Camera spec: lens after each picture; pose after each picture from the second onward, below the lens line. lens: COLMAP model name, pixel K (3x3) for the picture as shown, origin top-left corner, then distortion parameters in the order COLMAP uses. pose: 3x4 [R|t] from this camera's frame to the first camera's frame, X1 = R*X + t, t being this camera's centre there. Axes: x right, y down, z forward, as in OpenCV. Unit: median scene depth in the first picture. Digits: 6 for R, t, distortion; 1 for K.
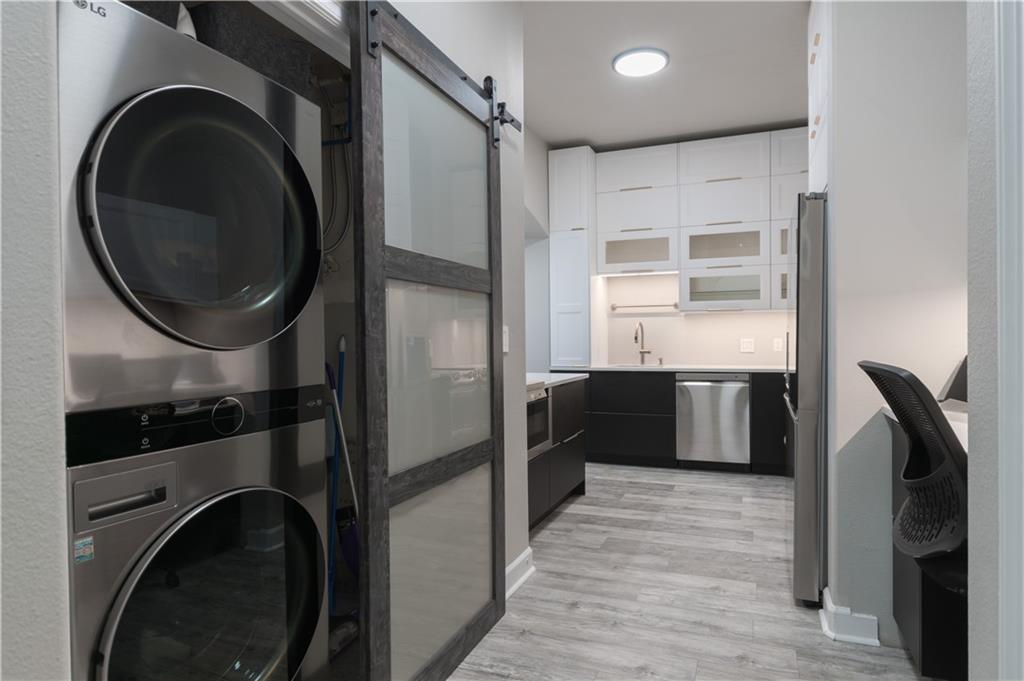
lens RADIAL K [[551.8, 0, 528.8], [0, 551.8, 342.6], [0, 0, 1]] dist [-0.020147, -0.000012]
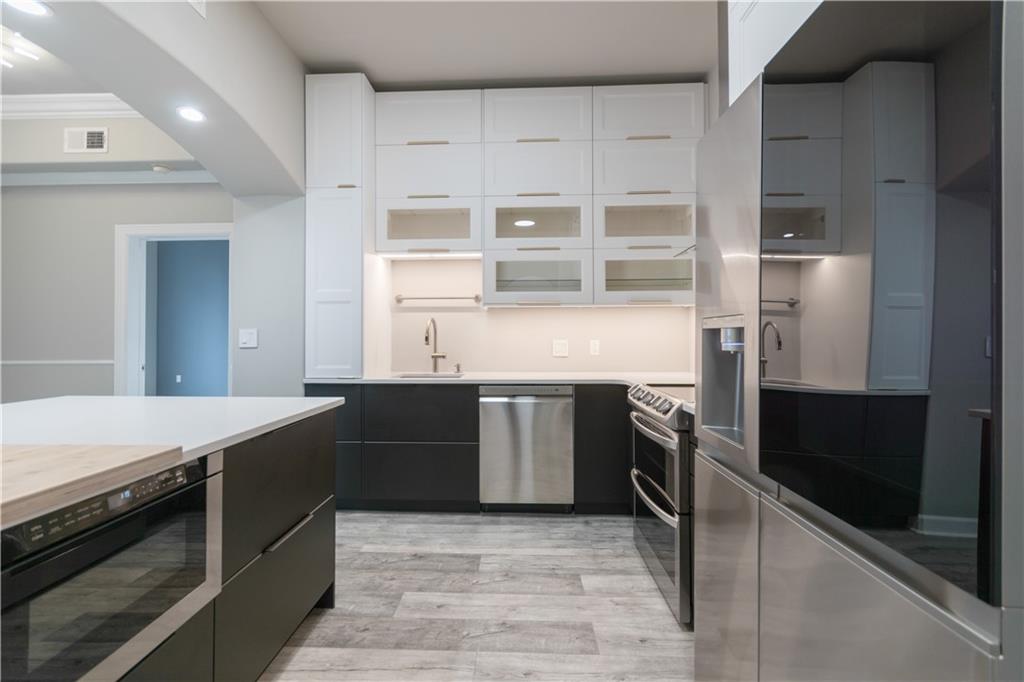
lens RADIAL K [[445.6, 0, 506.6], [0, 445.6, 335.8], [0, 0, 1]] dist [0.000362, 0.000268]
pose [[0.936950, 0.009498, 0.349336, 0.087341], [-0.004370, 0.999871, -0.015464, -0.003067], [-0.349437, 0.012962, 0.936870, 0.405715]]
